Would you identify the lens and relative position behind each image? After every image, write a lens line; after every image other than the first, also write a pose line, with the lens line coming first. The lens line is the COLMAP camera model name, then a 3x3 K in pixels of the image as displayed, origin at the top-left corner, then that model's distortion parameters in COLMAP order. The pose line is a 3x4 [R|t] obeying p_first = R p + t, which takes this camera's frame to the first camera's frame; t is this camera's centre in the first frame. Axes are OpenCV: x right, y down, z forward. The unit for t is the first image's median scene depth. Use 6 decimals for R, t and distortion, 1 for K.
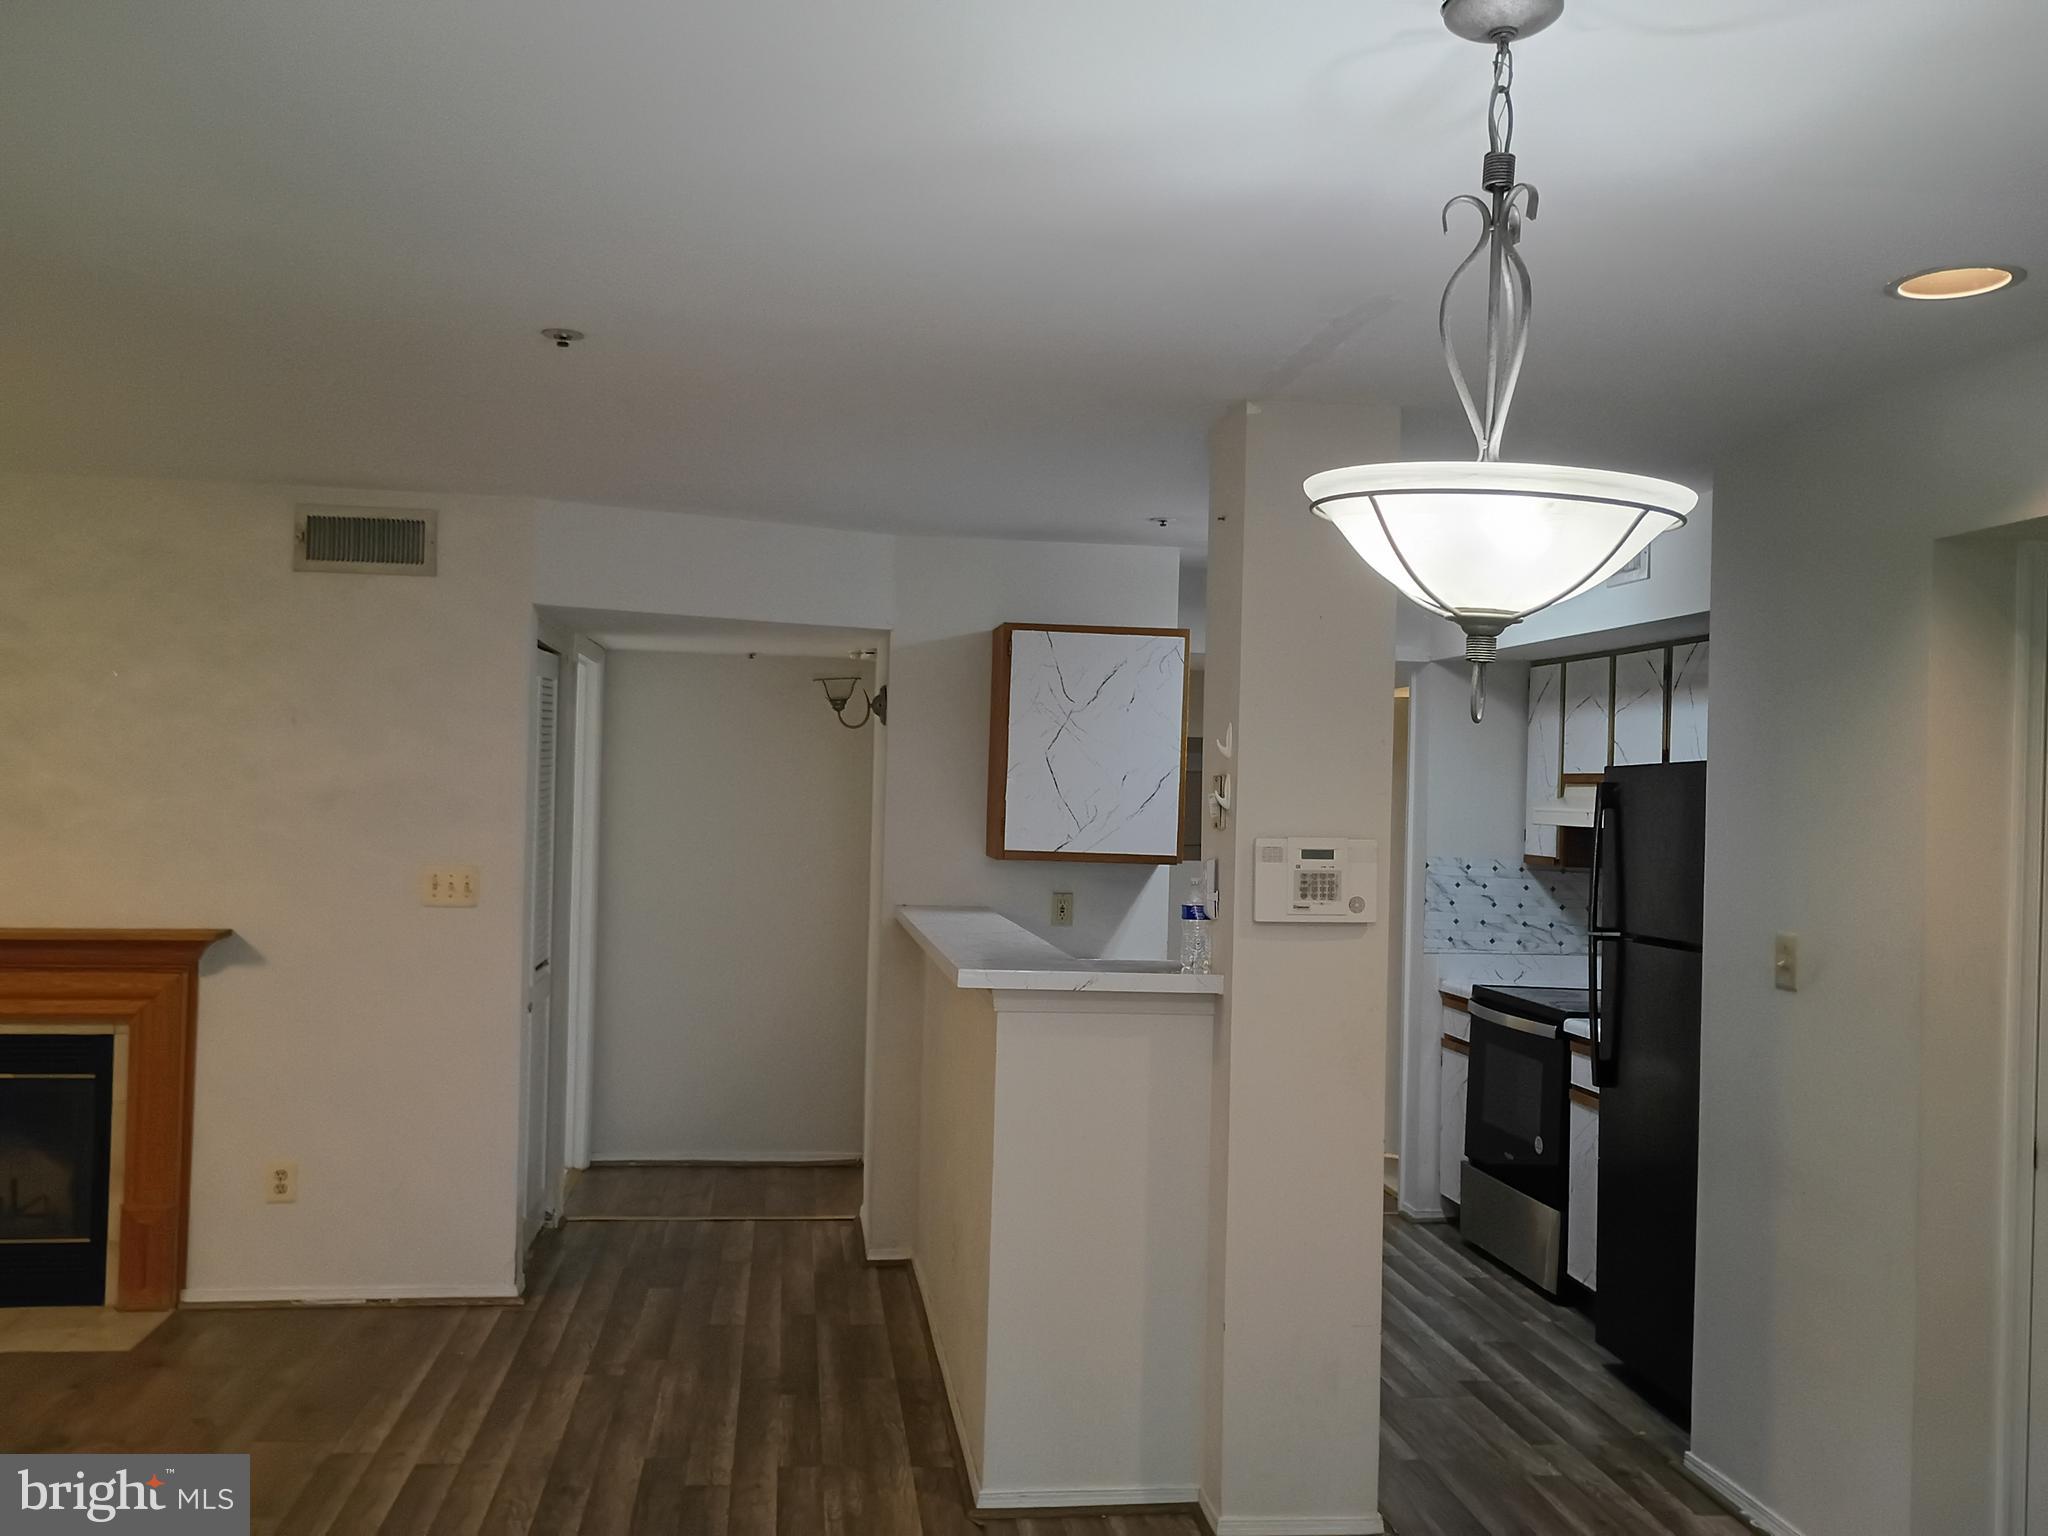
lens RADIAL K [[1774.6, 0, 1020.1], [0, 1774.6, 785.3], [0, 0, 1]] dist [0.051049, -0.000254]
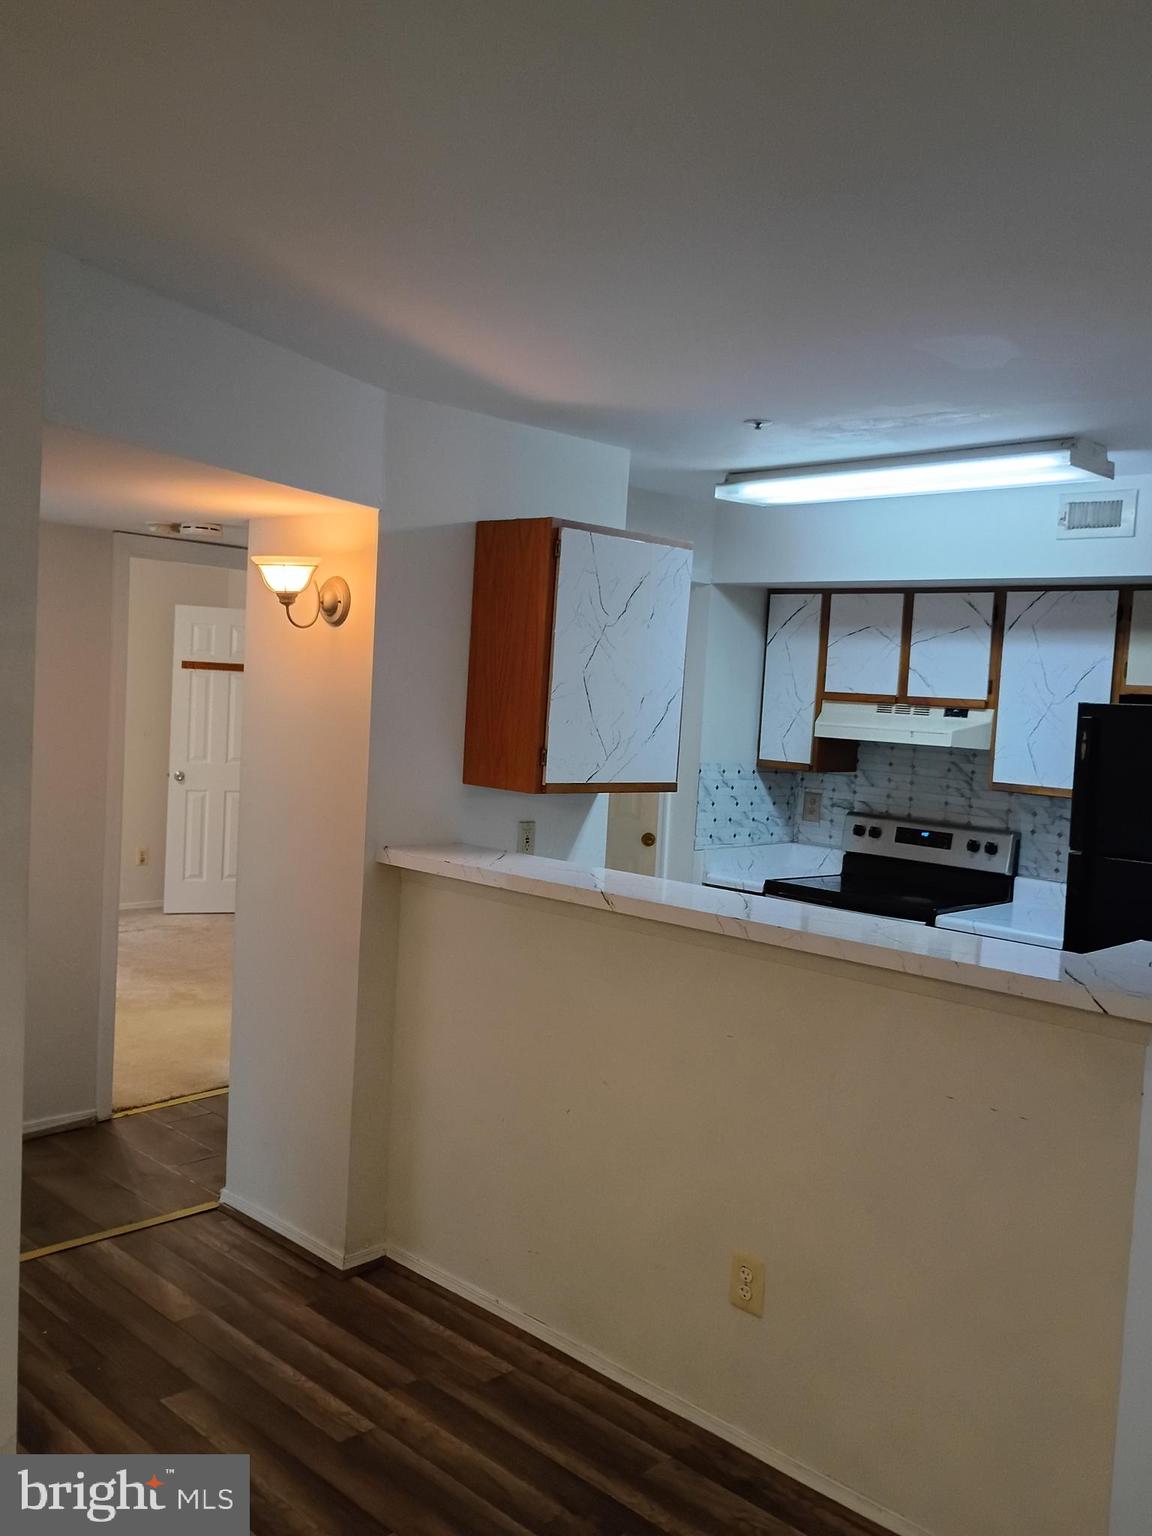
lens RADIAL K [[1322.5, 0, 567.5], [0, 1322.5, 770.3], [0, 0, 1]] dist [0.070510, -0.090223]
pose [[0.786433, -0.023433, 0.617231, -0.422303], [-0.035052, 0.995977, 0.082473, -0.024771], [-0.616680, -0.086495, 0.782447, 0.512587]]
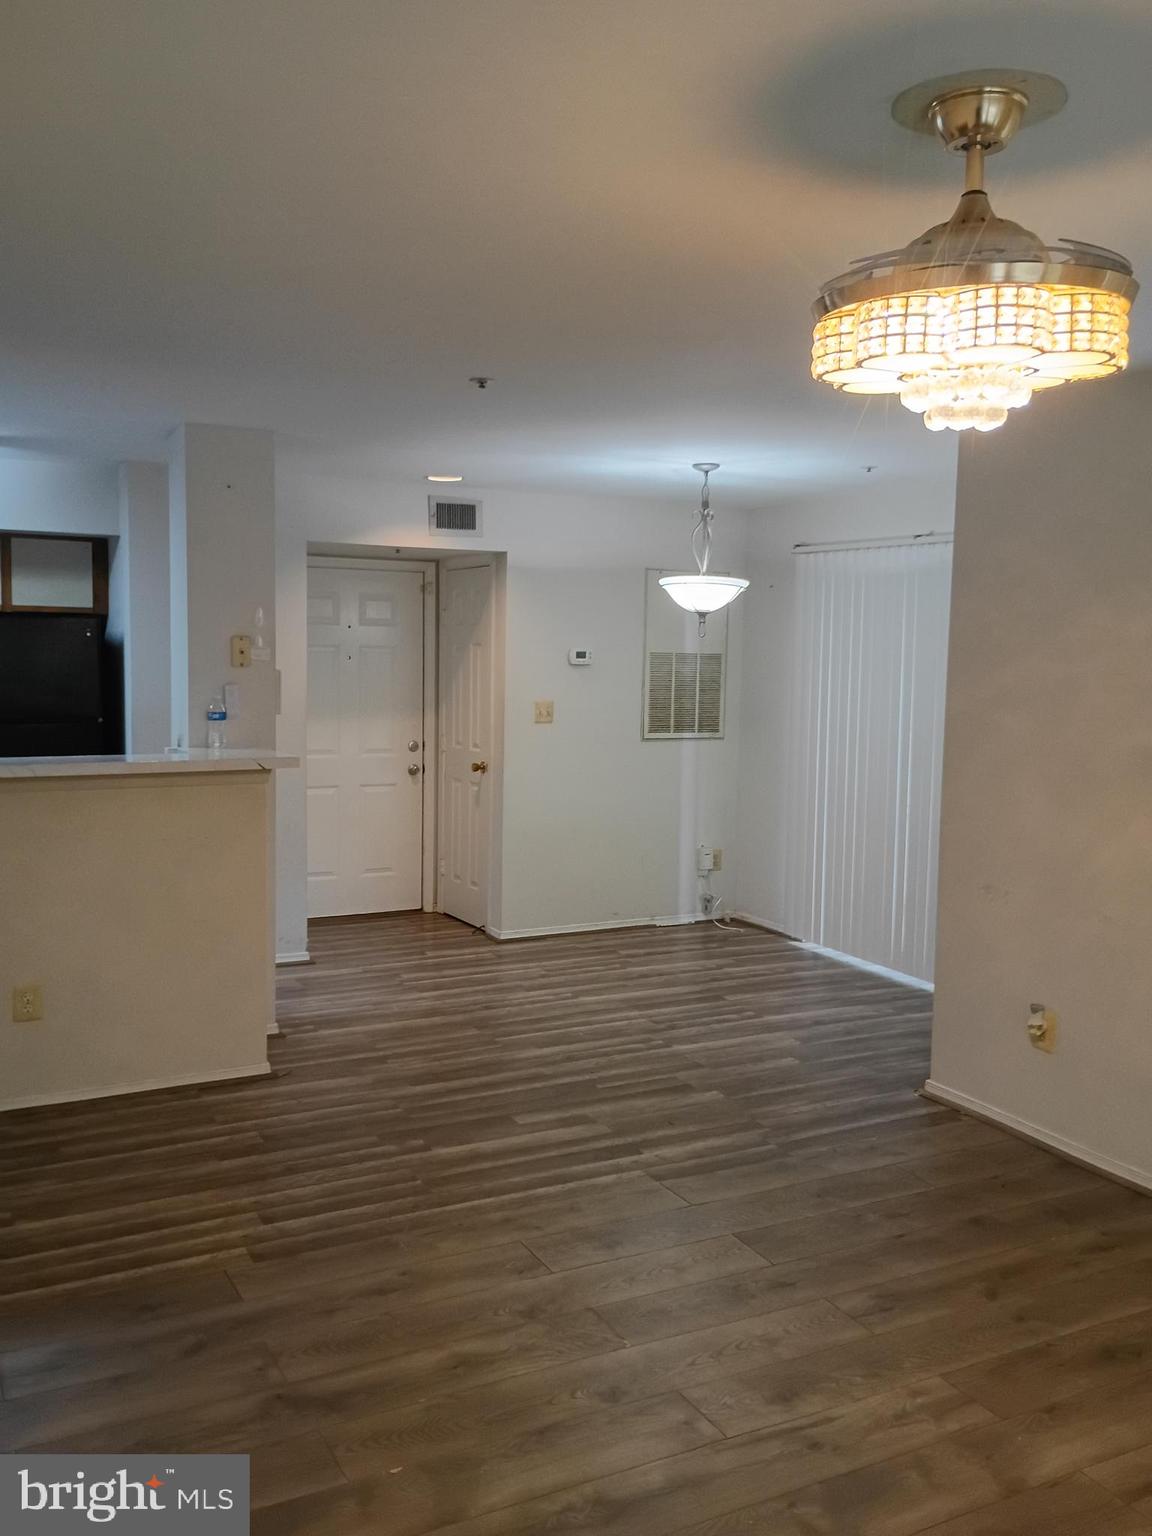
lens RADIAL K [[1326.5, 0, 573.7], [0, 1326.5, 760.2], [0, 0, 1]] dist [0.062114, -0.062566]
pose [[-0.359959, -0.108259, 0.926666, -0.920502], [-0.029968, 0.994074, 0.104493, -0.023089], [-0.932487, 0.009843, -0.361070, 0.860503]]
